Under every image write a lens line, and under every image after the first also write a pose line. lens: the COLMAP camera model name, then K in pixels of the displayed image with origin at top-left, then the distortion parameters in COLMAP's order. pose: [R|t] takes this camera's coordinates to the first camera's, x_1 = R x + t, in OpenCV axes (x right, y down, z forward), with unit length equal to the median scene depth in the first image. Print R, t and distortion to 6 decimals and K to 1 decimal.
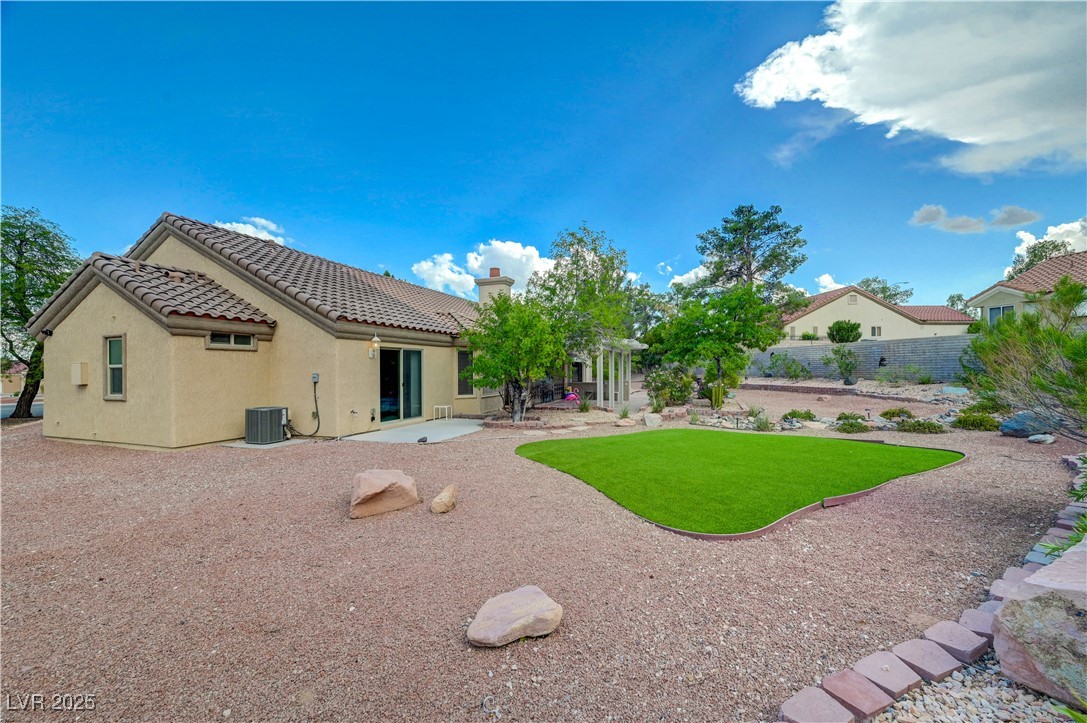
lens RADIAL K [[431.8, 0, 546.1], [0, 431.8, 370.7], [0, 0, 1]] dist [-0.001812, 0.000156]
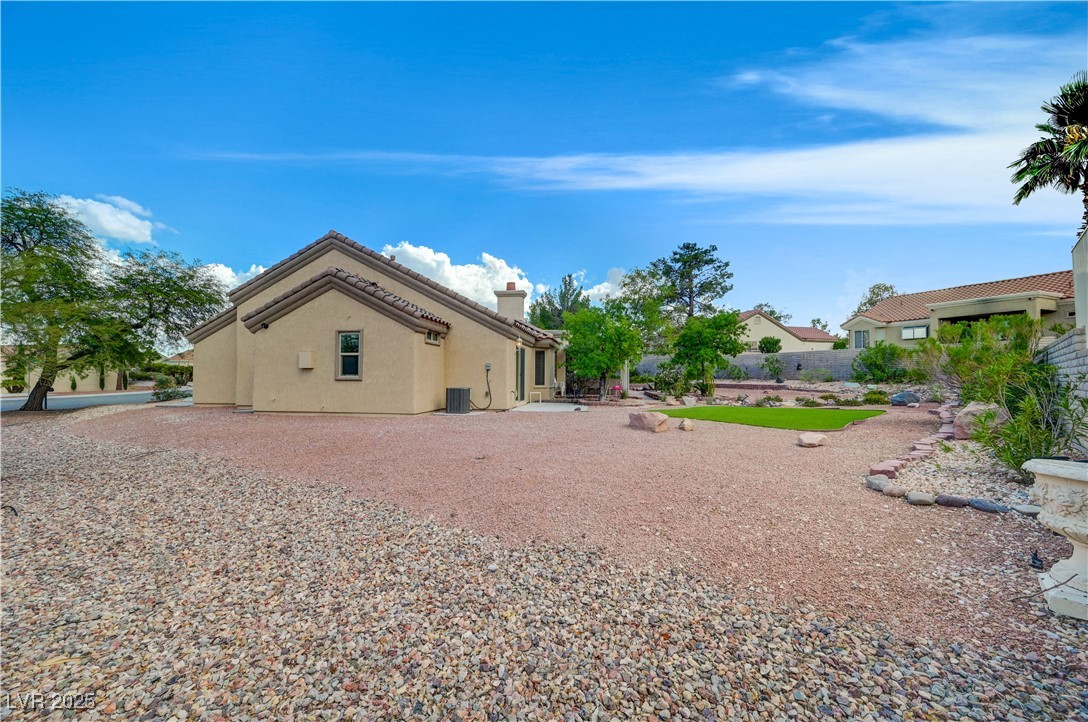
lens RADIAL K [[428.9, 0, 546.3], [0, 428.9, 369.7], [0, 0, 1]] dist [-0.012157, -0.000009]
pose [[0.976731, 0.015026, 0.213943, -0.353862], [-0.010682, 0.999713, -0.021443, 0.029766], [-0.214204, 0.018658, 0.976611, -0.199824]]
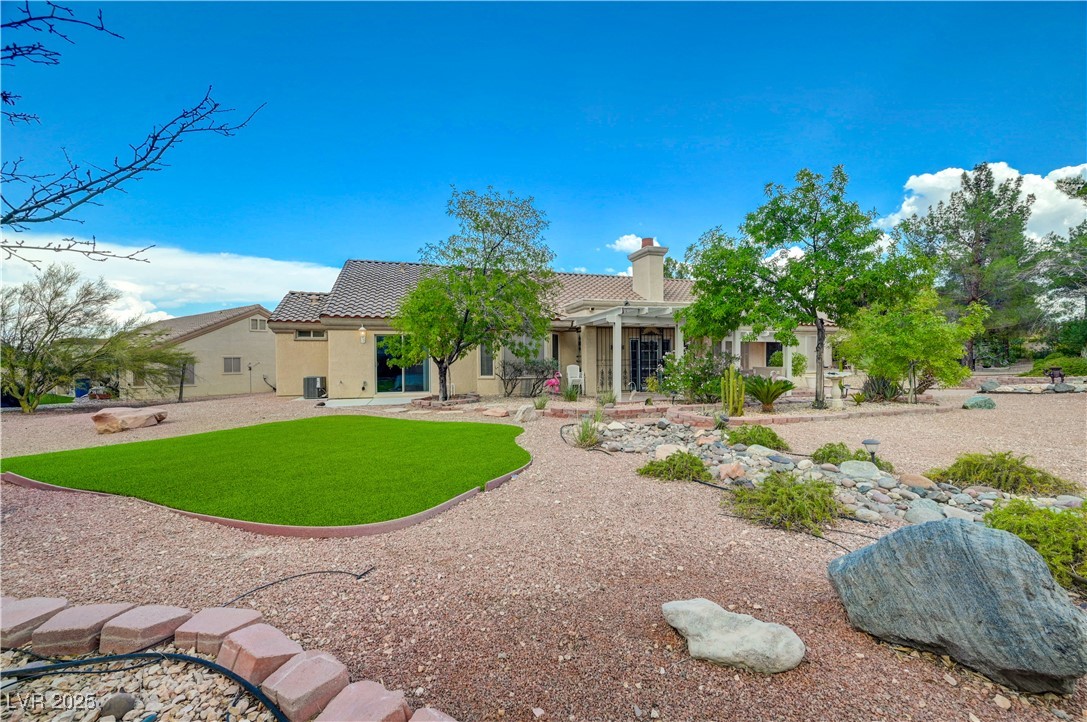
lens RADIAL K [[431.8, 0, 546.1], [0, 431.8, 370.2], [0, 0, 1]] dist [-0.001812, 0.000156]
pose [[0.582406, 0.025330, -0.812503, 0.605669], [0.001170, 0.999487, 0.031998, 0.007608], [0.812897, -0.019586, 0.582078, 0.406751]]
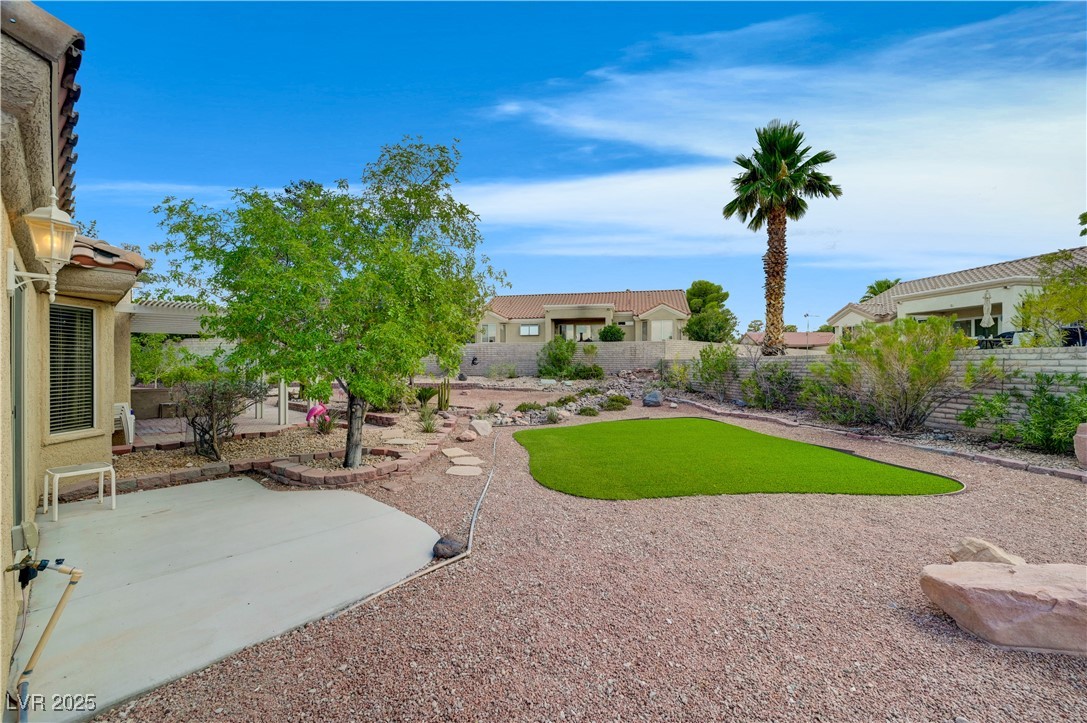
lens RADIAL K [[431.8, 0, 546.1], [0, 431.8, 370.7], [0, 0, 1]] dist [-0.001812, 0.000156]
pose [[0.378592, -0.001699, 0.925562, -0.299488], [0.001053, 0.999998, 0.001405, 0.006271], [-0.925563, 0.000443, 0.378593, 0.386026]]
